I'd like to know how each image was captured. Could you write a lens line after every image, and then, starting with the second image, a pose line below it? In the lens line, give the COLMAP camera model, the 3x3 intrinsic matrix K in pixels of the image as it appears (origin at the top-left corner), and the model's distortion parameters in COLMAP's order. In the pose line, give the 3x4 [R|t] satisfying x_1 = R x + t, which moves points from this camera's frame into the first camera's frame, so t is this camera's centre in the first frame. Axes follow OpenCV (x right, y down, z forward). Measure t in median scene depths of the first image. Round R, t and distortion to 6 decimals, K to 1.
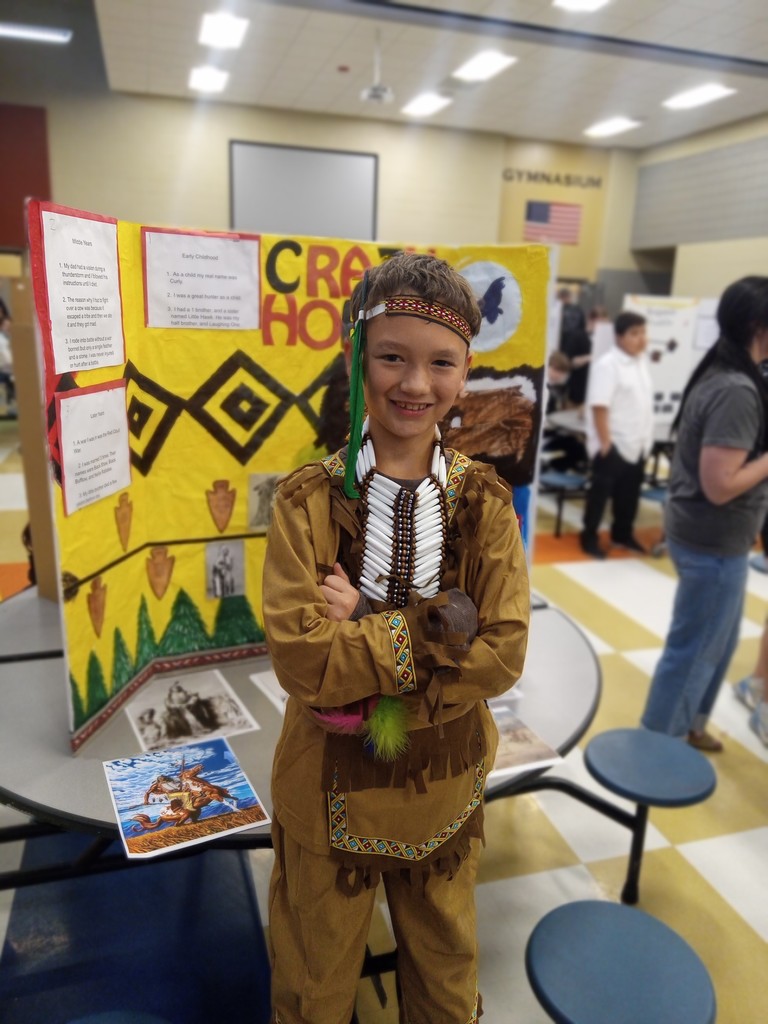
lens RADIAL K [[772.9, 0, 384.4], [0, 772.9, 513.6], [0, 0, 1]] dist [-0.009176, -0.004410]
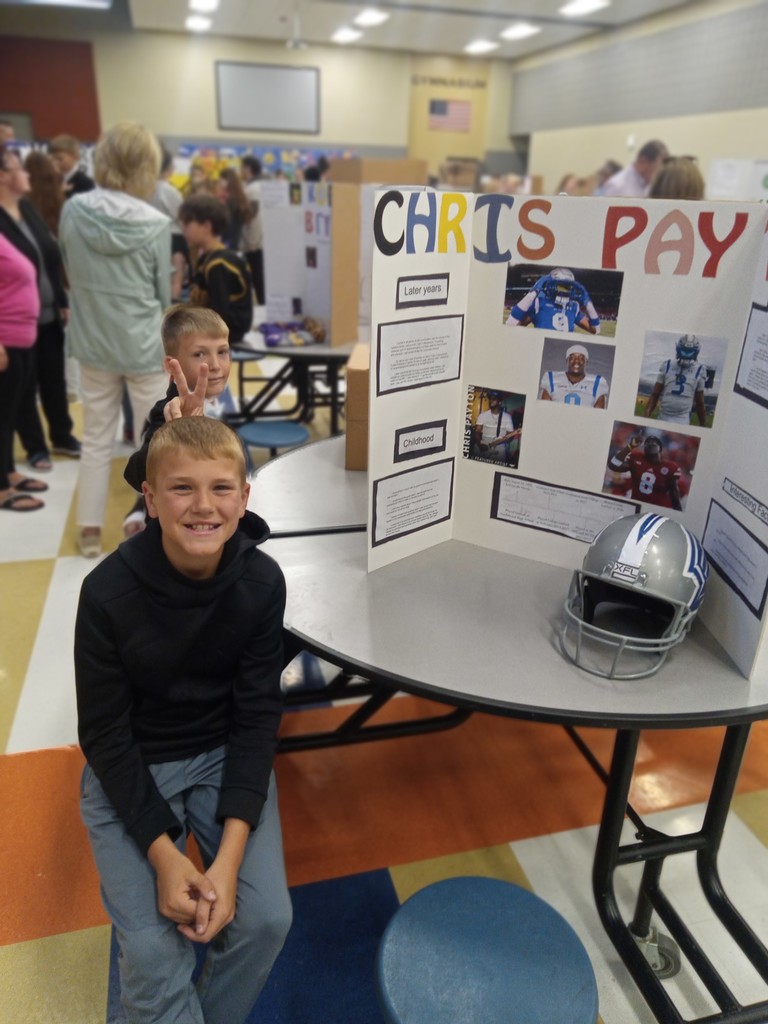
lens RADIAL K [[772.9, 0, 383.7], [0, 772.9, 509.7], [0, 0, 1]] dist [-0.009176, -0.004410]
pose [[0.999594, 0.008911, -0.027051, 0.161149], [-0.005000, 0.989949, 0.141335, 0.147313], [0.028038, -0.141142, 0.989592, -0.541856]]
